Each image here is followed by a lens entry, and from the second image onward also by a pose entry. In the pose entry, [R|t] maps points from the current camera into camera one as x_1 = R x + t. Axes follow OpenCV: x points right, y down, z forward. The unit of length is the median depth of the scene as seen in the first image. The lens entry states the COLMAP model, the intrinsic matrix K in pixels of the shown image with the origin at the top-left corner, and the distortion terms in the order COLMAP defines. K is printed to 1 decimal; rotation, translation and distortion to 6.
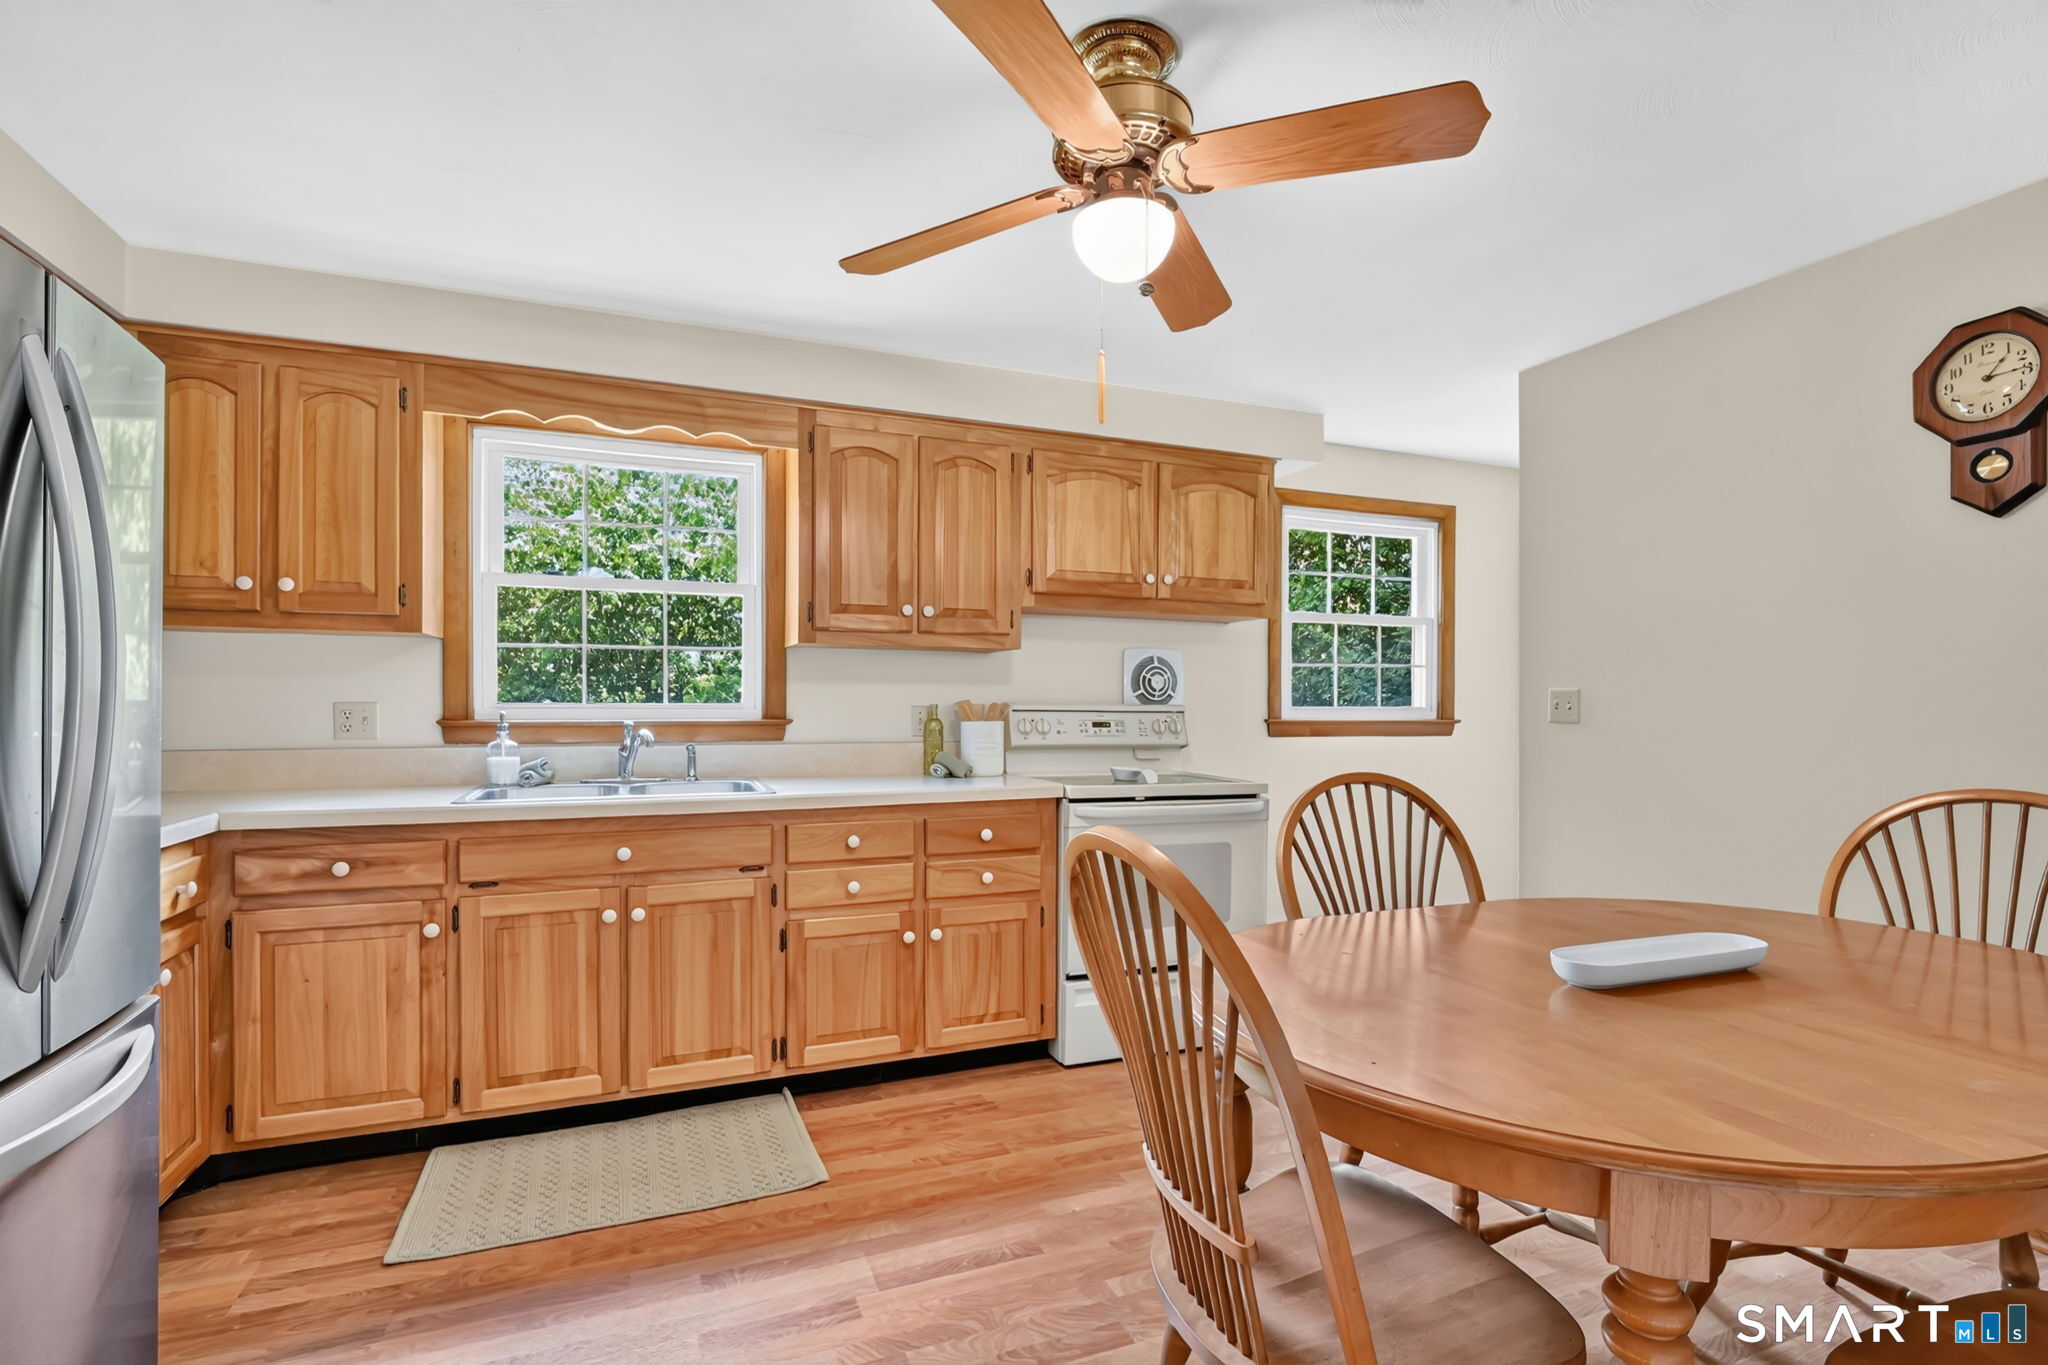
lens RADIAL K [[948.4, 0, 1029.2], [0, 948.4, 707.0], [0, 0, 1]] dist [0.000051, -0.000603]
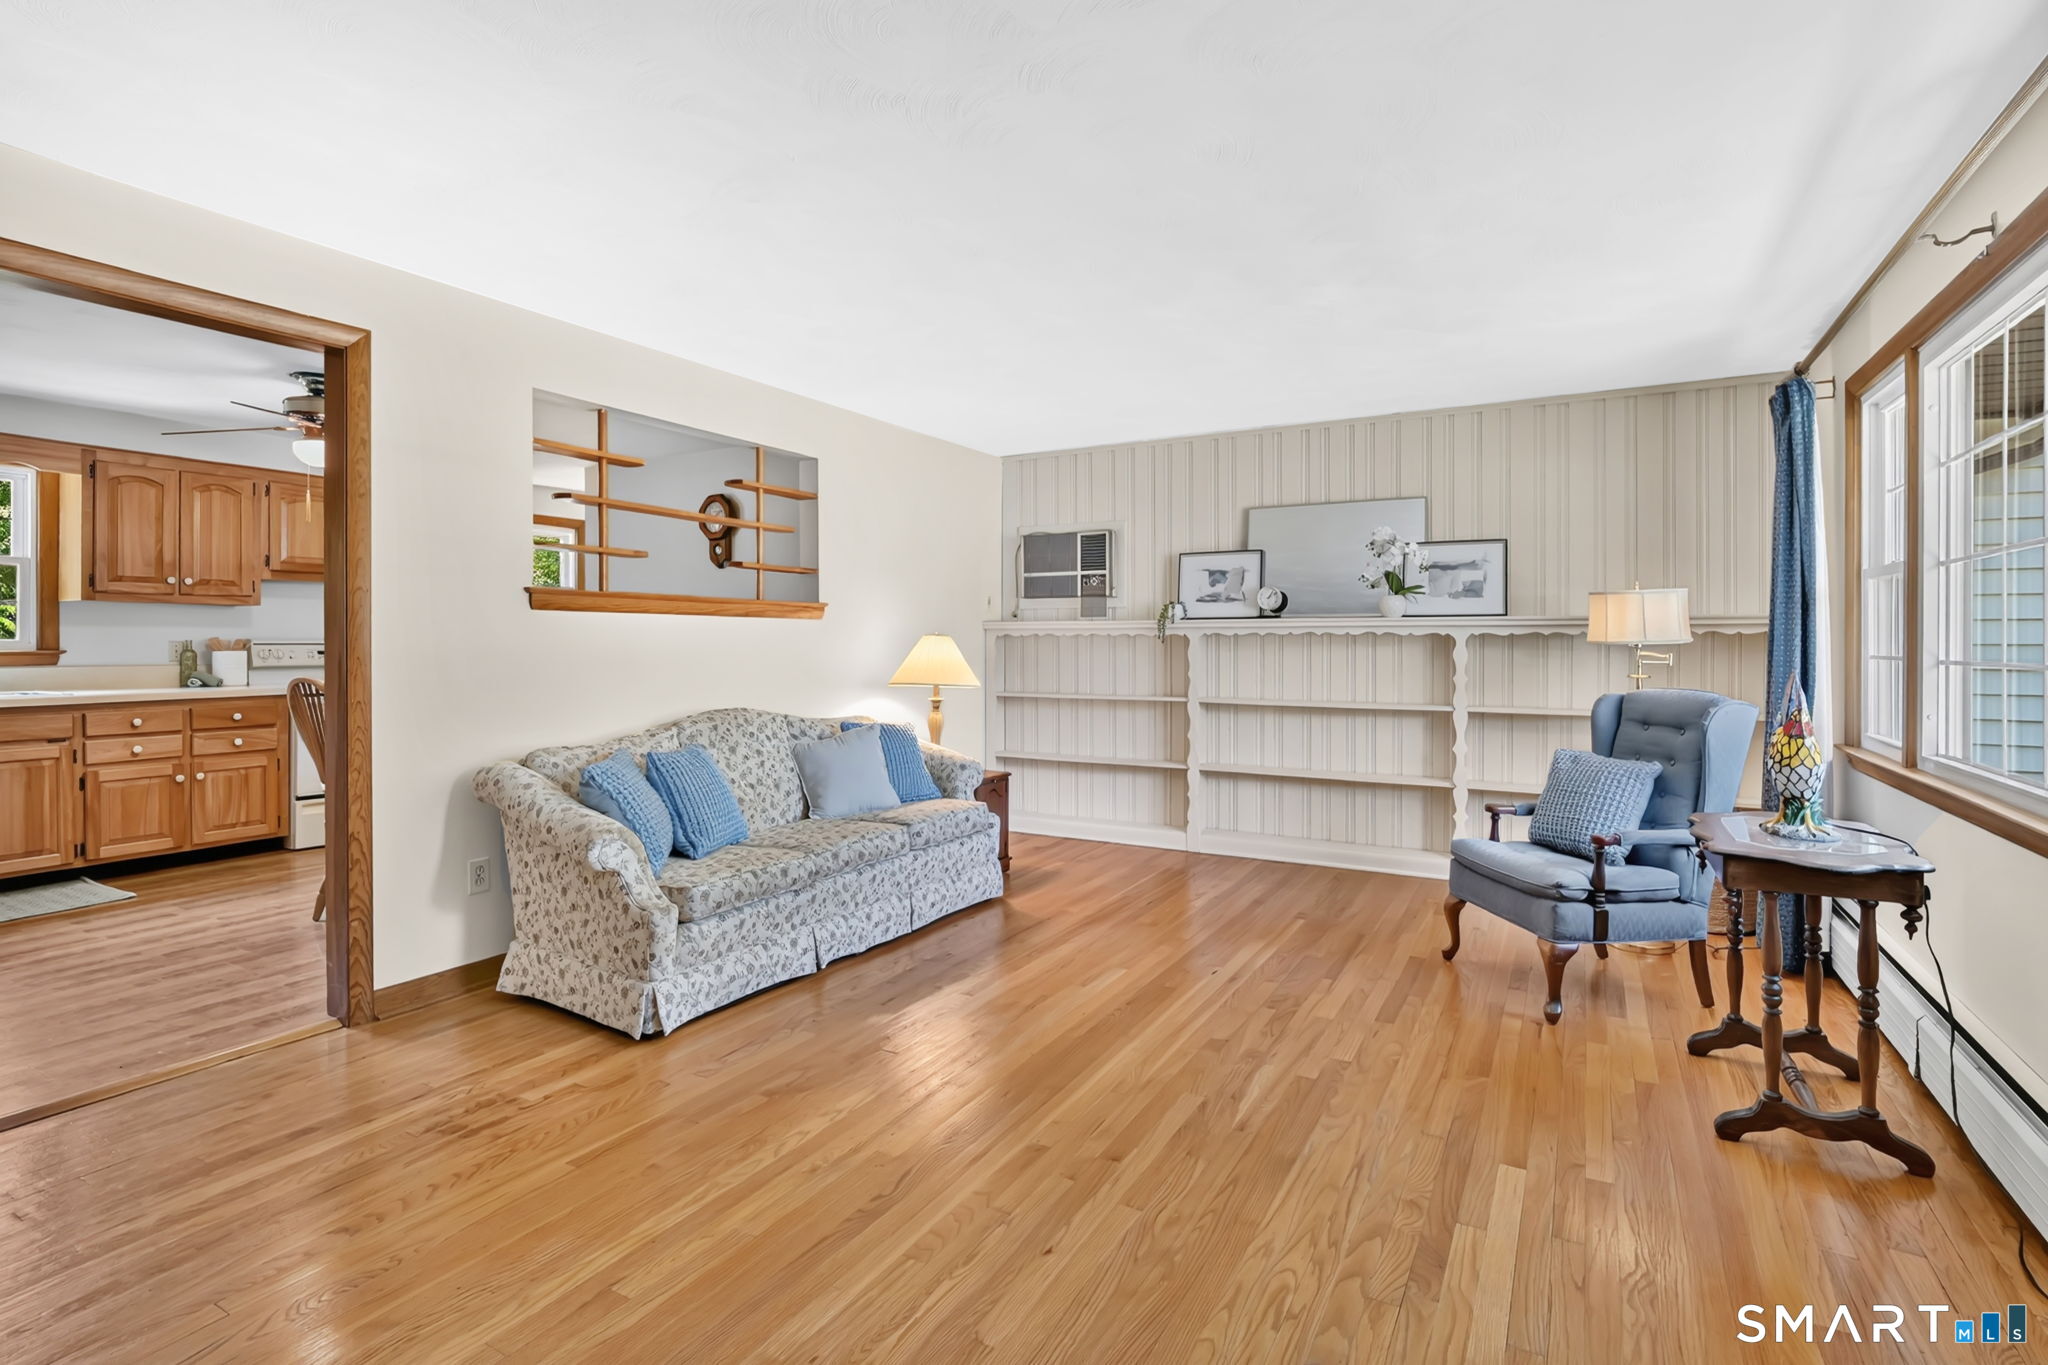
lens RADIAL K [[969.2, 0, 1026.9], [0, 969.2, 641.1], [0, 0, 1]] dist [-0.012956, -0.000575]
pose [[0.781502, -0.004952, 0.623883, -0.011580], [0.007064, 0.999975, -0.000911, 0.011196], [-0.623863, 0.005119, 0.781517, -1.171603]]
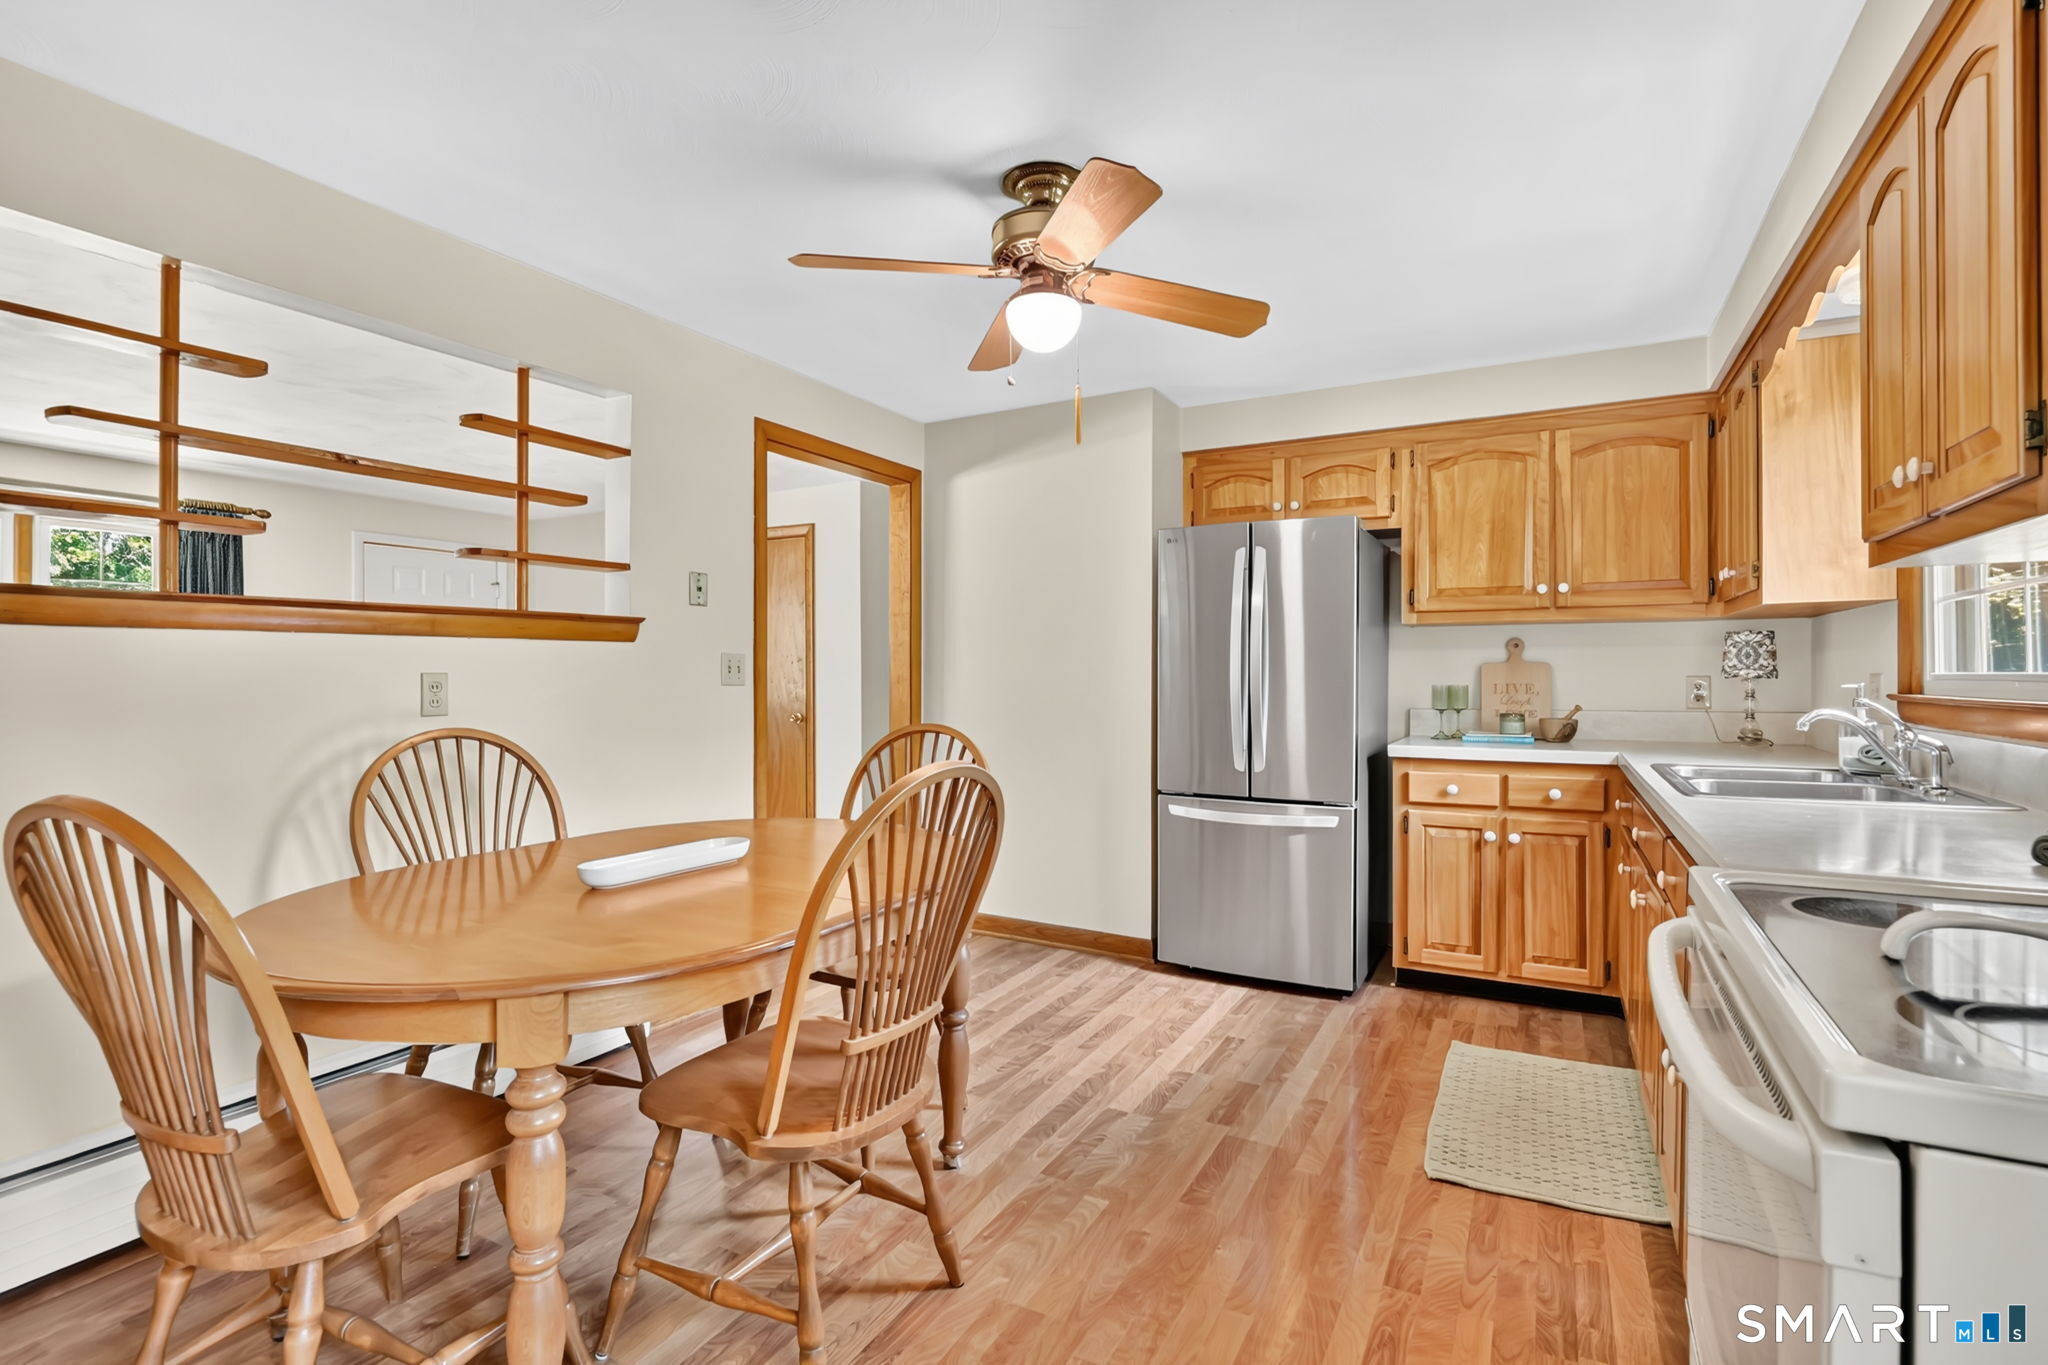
lens RADIAL K [[971.0, 0, 1028.1], [0, 971.0, 658.7], [0, 0, 1]] dist [-0.009361, -0.000160]
pose [[-0.774387, -0.014411, -0.632548, 0.539259], [-0.006703, 0.999871, -0.014574, 0.000084], [0.632676, -0.007046, -0.774384, 1.145661]]
